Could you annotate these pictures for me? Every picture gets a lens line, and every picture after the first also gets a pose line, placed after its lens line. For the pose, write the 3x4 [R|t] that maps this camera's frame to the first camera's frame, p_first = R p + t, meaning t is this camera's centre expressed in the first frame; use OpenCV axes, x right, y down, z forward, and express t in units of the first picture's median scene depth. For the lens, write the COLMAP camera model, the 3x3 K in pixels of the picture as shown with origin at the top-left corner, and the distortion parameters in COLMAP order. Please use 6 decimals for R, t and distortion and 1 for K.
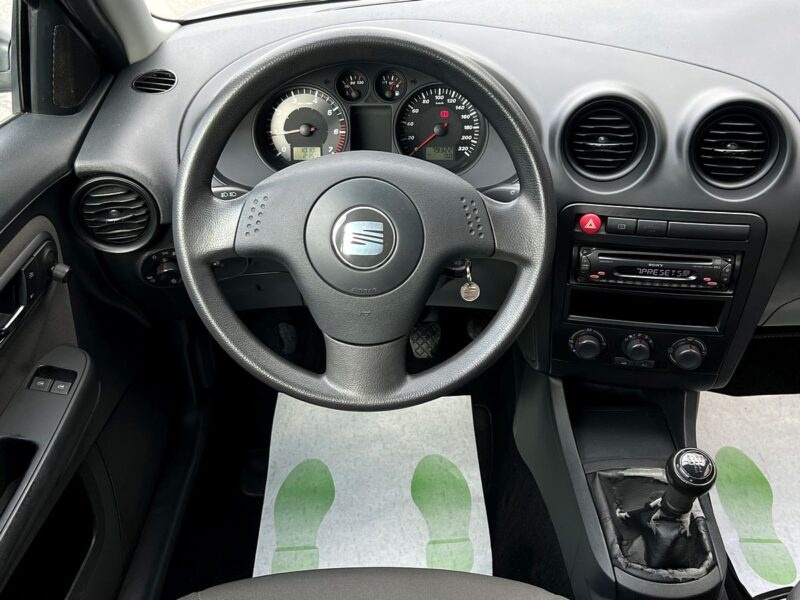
lens RADIAL K [[757.1, 0, 400.0], [0, 757.1, 300.0], [0, 0, 1]] dist [0.068224, -0.009725]
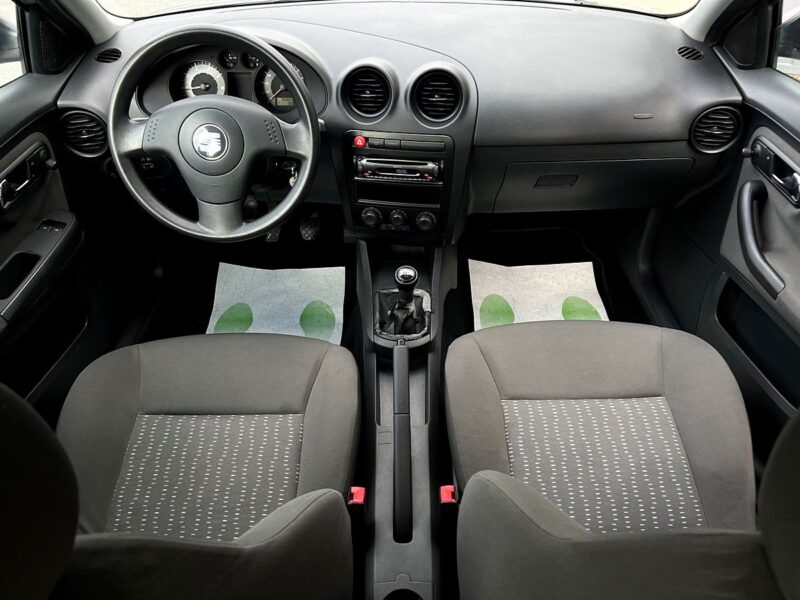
lens RADIAL K [[601.0, 0, 400.0], [0, 601.0, 300.0], [0, 0, 1]] dist [0.124361, -0.093199]
pose [[0.999922, 0.002206, -0.012287, 0.335690], [-0.001204, 0.996718, 0.080947, 0.138966], [0.012425, -0.080925, 0.996643, -0.395552]]
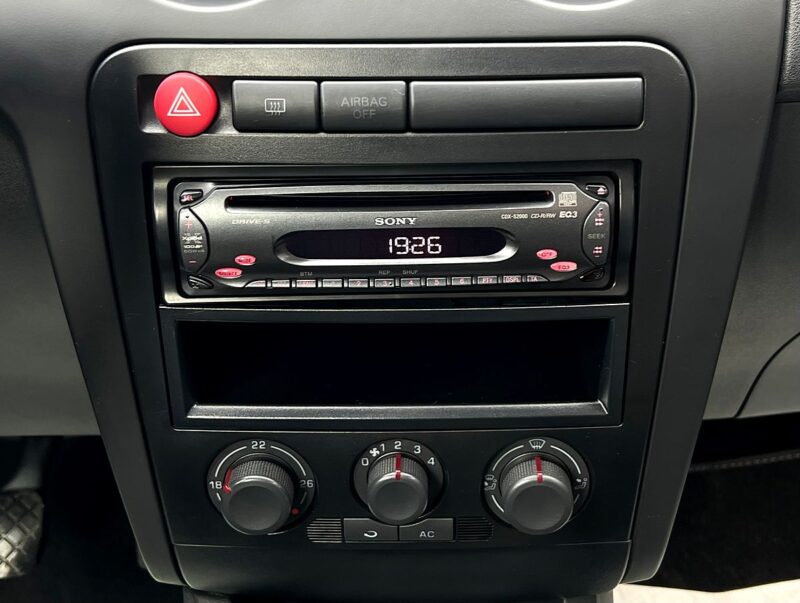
lens RADIAL K [[1026.2, 0, 400.0], [0, 1026.2, 301.5], [0, 0, 1]] dist [0.126003, -0.001632]
pose [[0.989063, -0.064855, 0.132467, 0.257662], [0.087071, 0.981678, -0.169489, 0.061227], [-0.119048, 0.179169, 0.976589, 0.529934]]
